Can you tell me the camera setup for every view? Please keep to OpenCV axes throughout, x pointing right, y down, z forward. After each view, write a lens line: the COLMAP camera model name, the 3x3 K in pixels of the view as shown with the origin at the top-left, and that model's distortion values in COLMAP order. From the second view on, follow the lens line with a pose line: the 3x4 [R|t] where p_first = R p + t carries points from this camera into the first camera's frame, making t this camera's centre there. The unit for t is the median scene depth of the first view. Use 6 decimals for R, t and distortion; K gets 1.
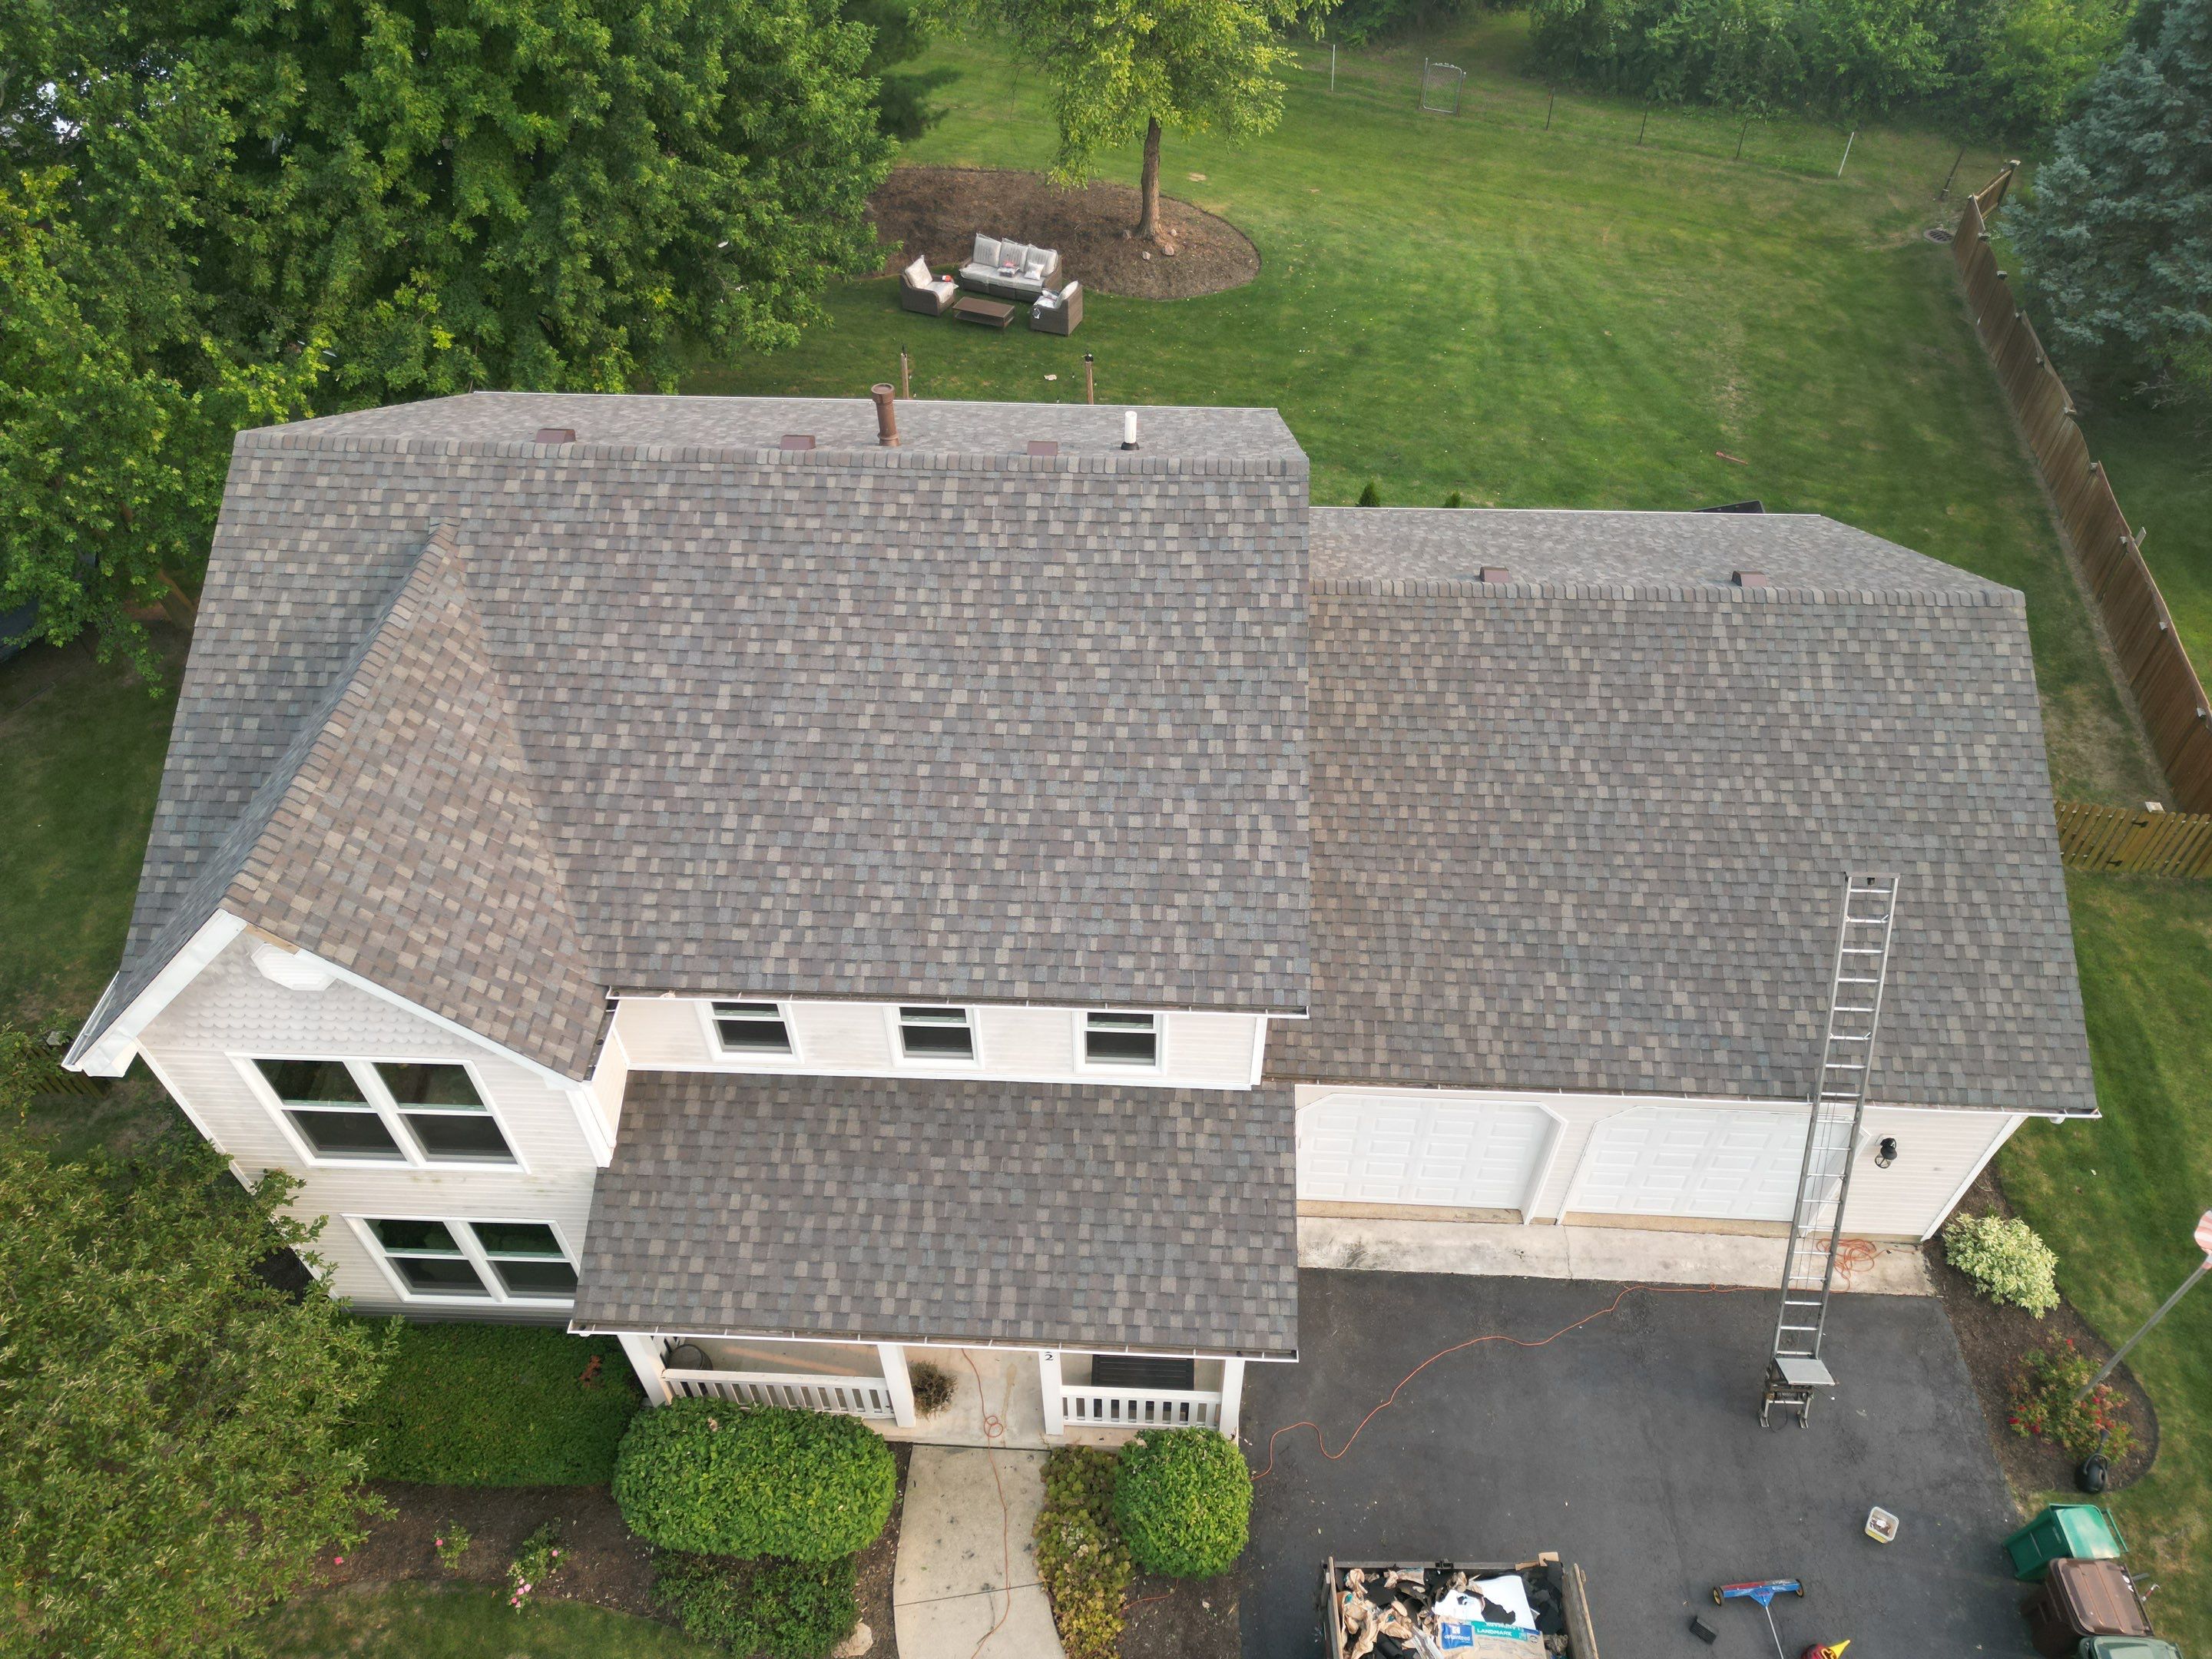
lens RADIAL K [[1557.2, 0, 1107.2], [0, 1557.2, 832.5], [0, 0, 1]] dist [0.044374, -0.027617]
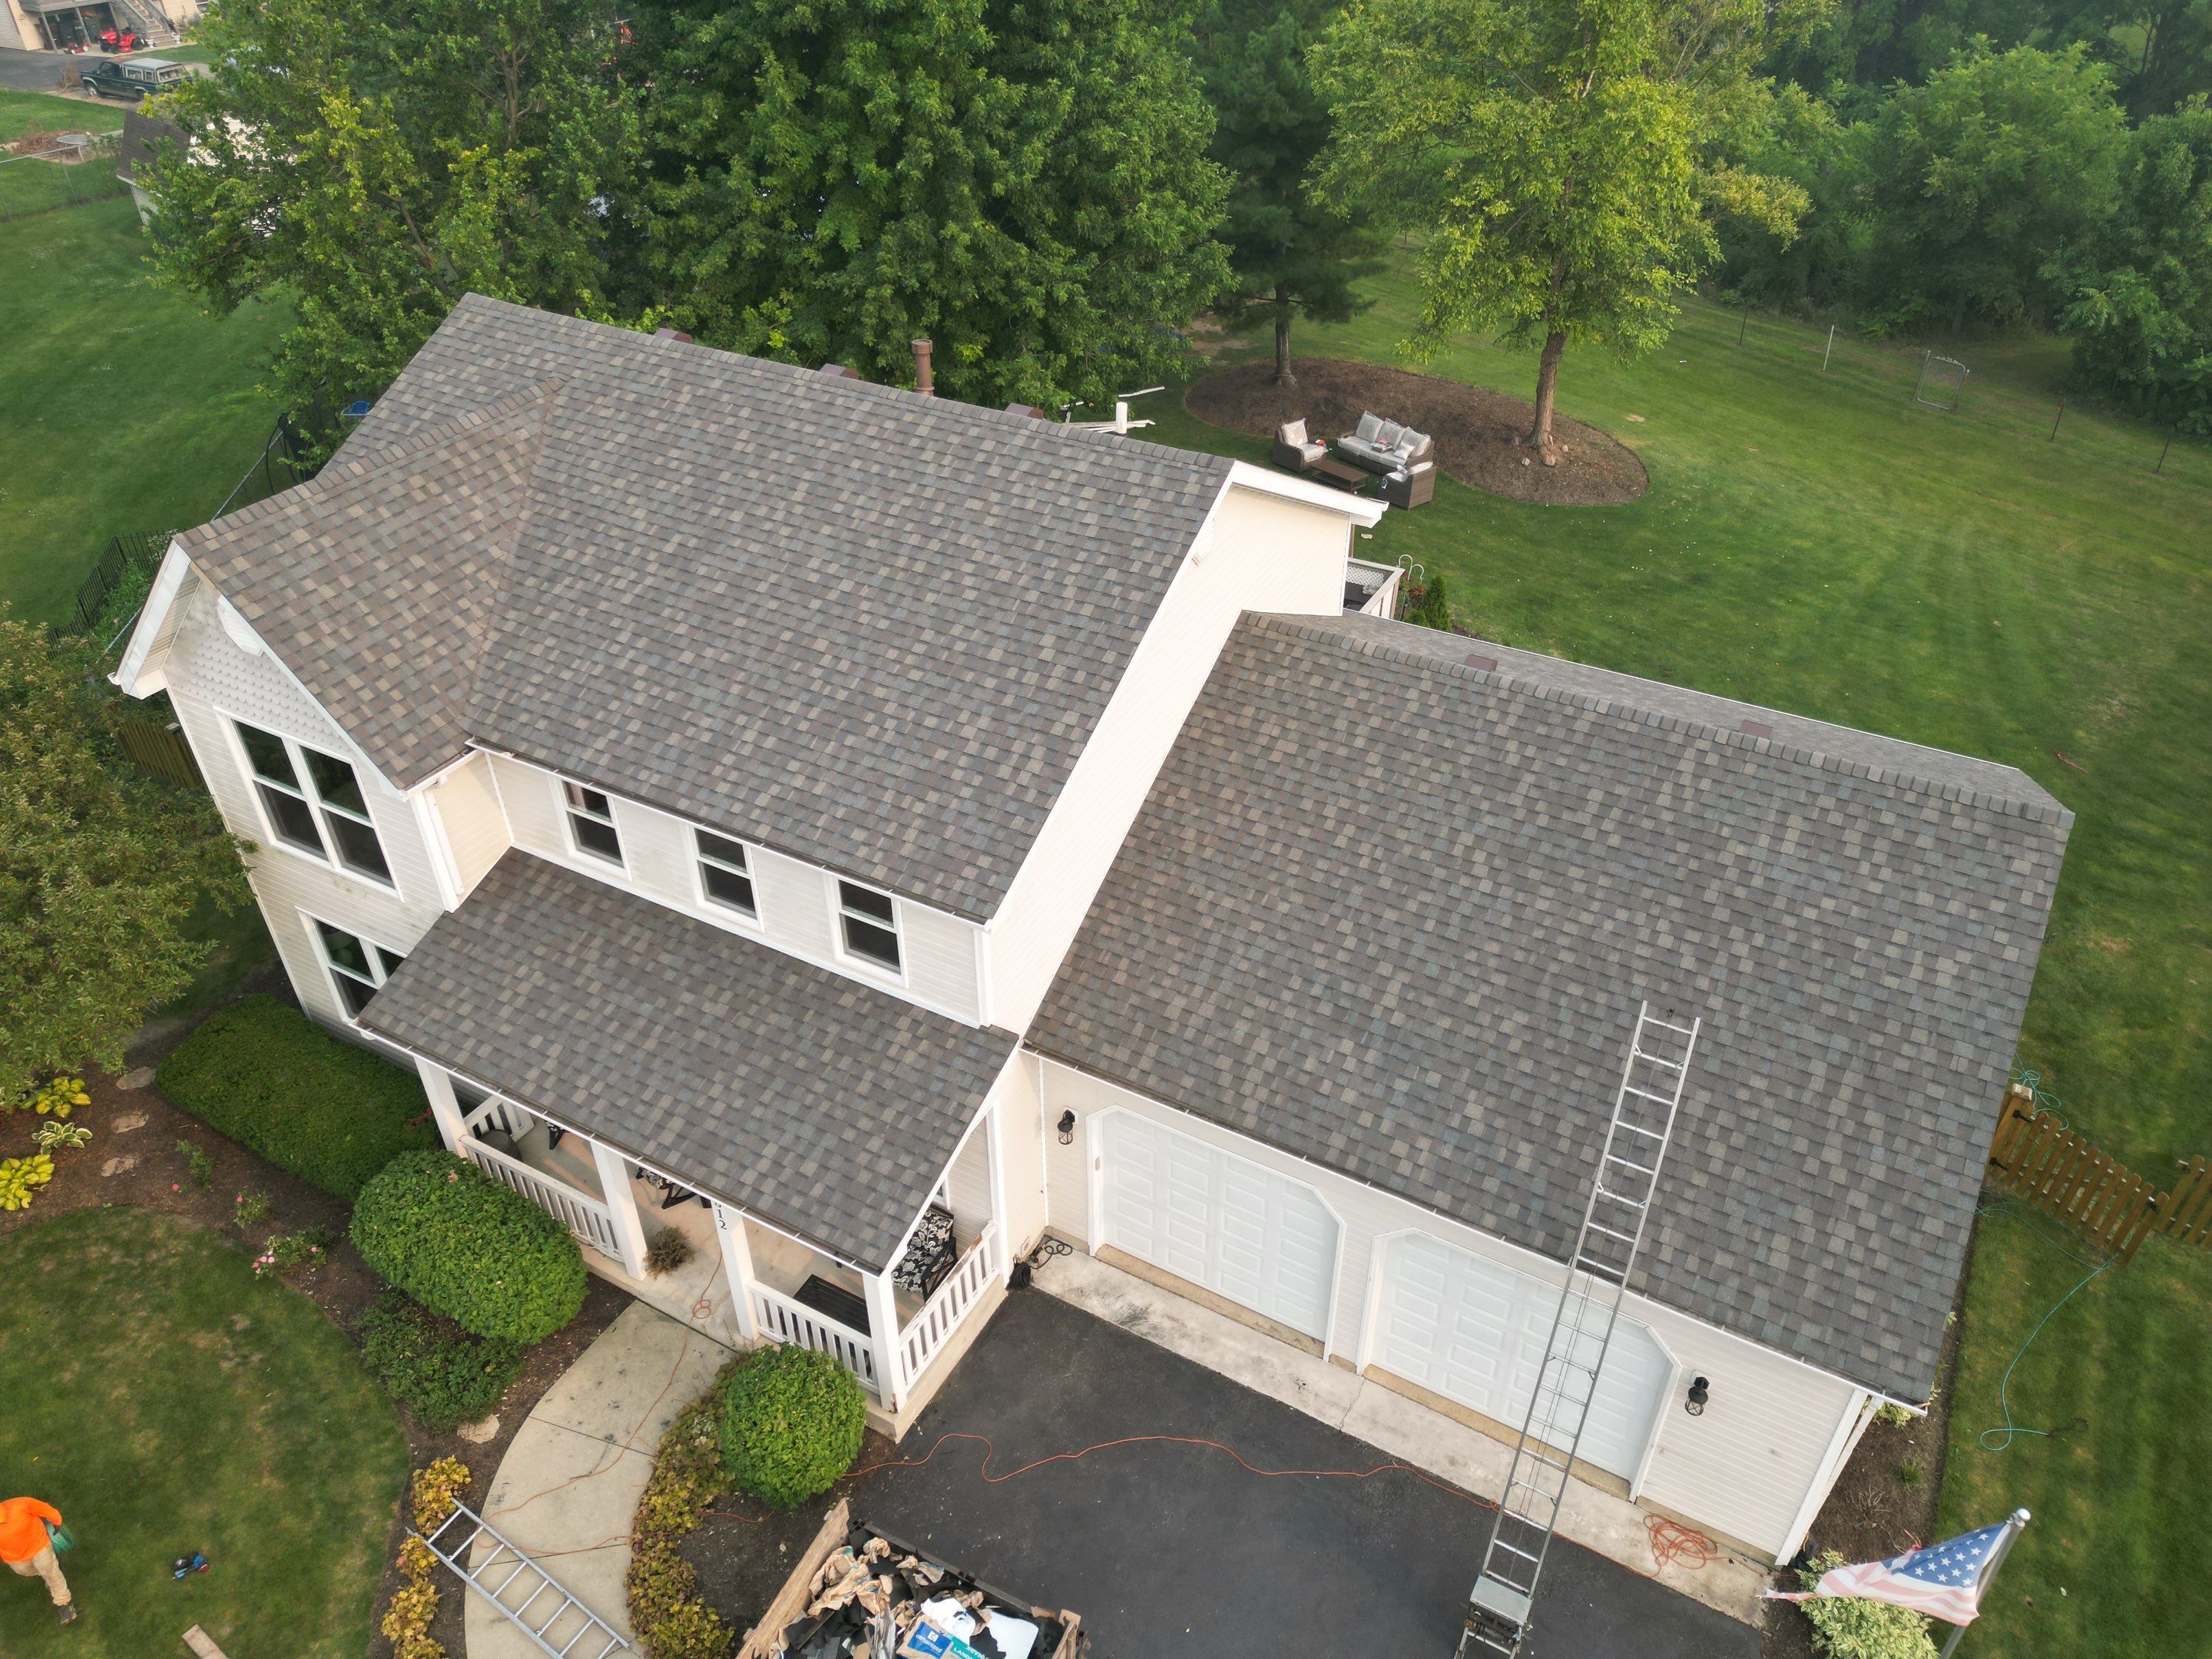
lens RADIAL K [[1557.2, 0, 1101.2], [0, 1557.2, 832.2], [0, 0, 1]] dist [0.044374, -0.027617]
pose [[0.896073, 0.266199, -0.355233, 0.460947], [-0.323436, 0.939629, -0.111742, 0.127938], [0.304042, 0.215024, 0.928075, 0.080205]]
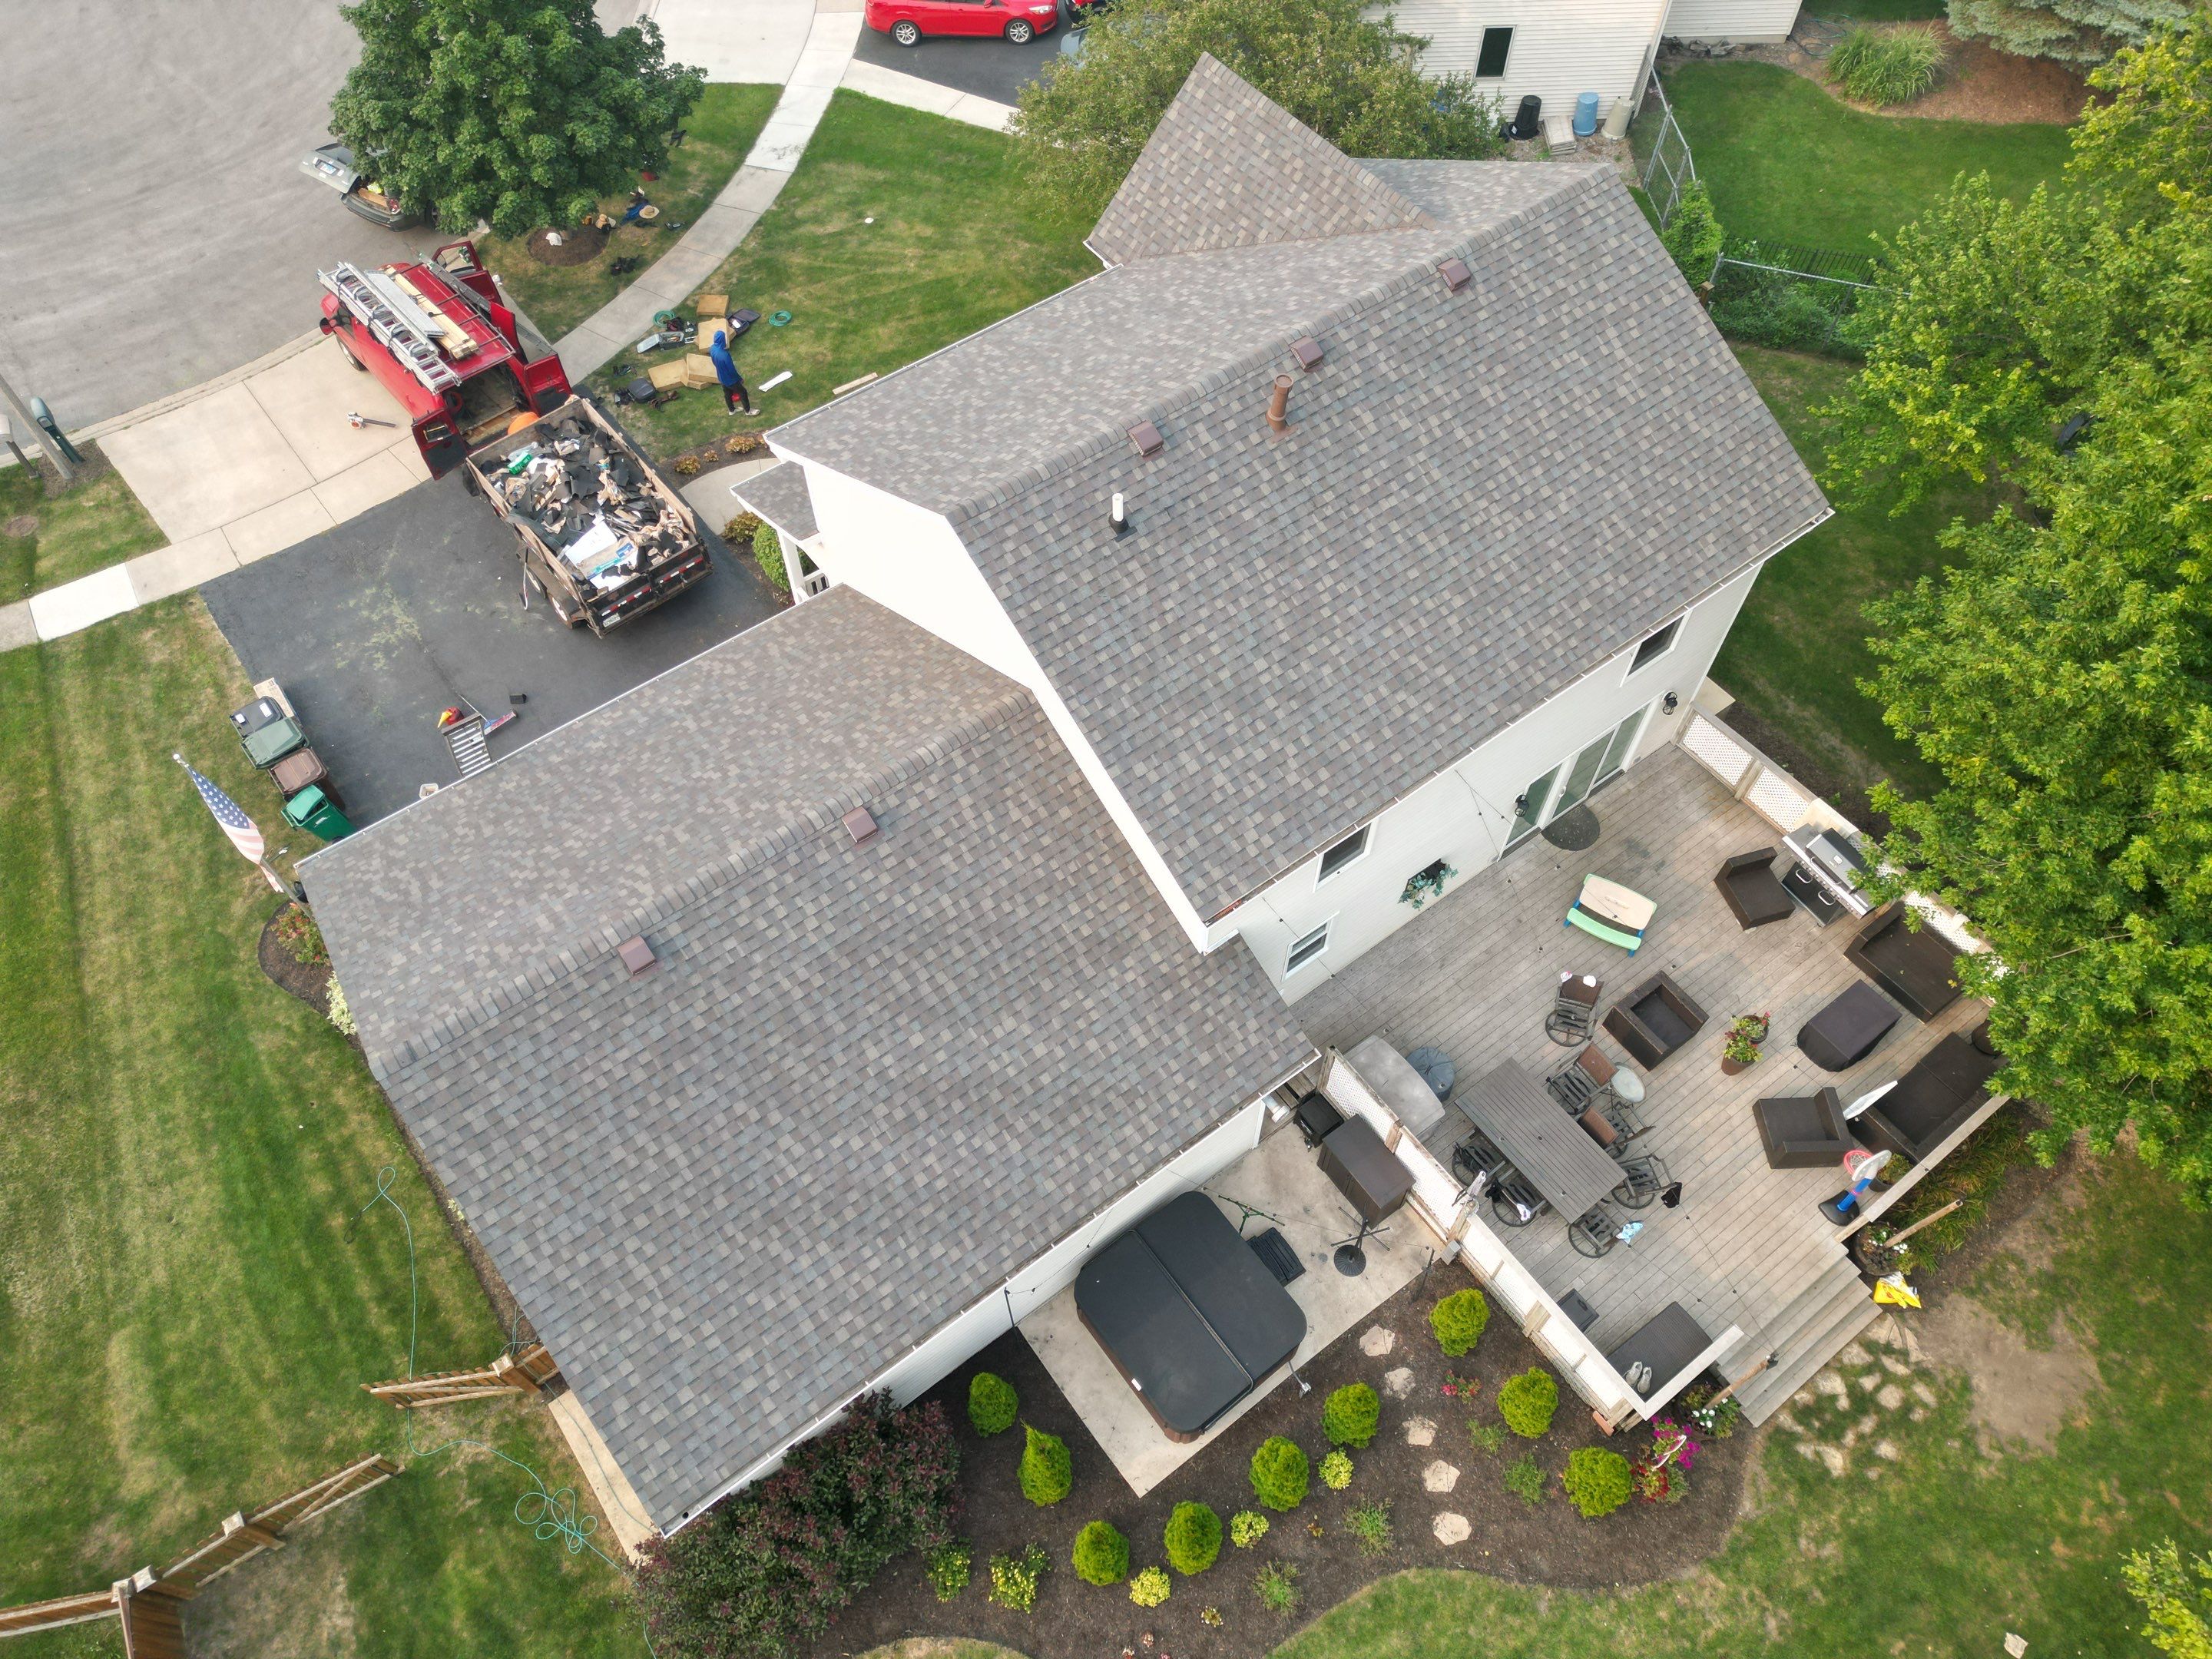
lens RADIAL K [[1557.2, 0, 1116.4], [0, 1557.2, 830.0], [0, 0, 1]] dist [0.044374, -0.027617]
pose [[-0.770140, 0.538326, -0.342184, 0.531257], [-0.458071, -0.093420, 0.883993, -1.289173], [0.443910, 0.837542, 0.318538, 0.857060]]
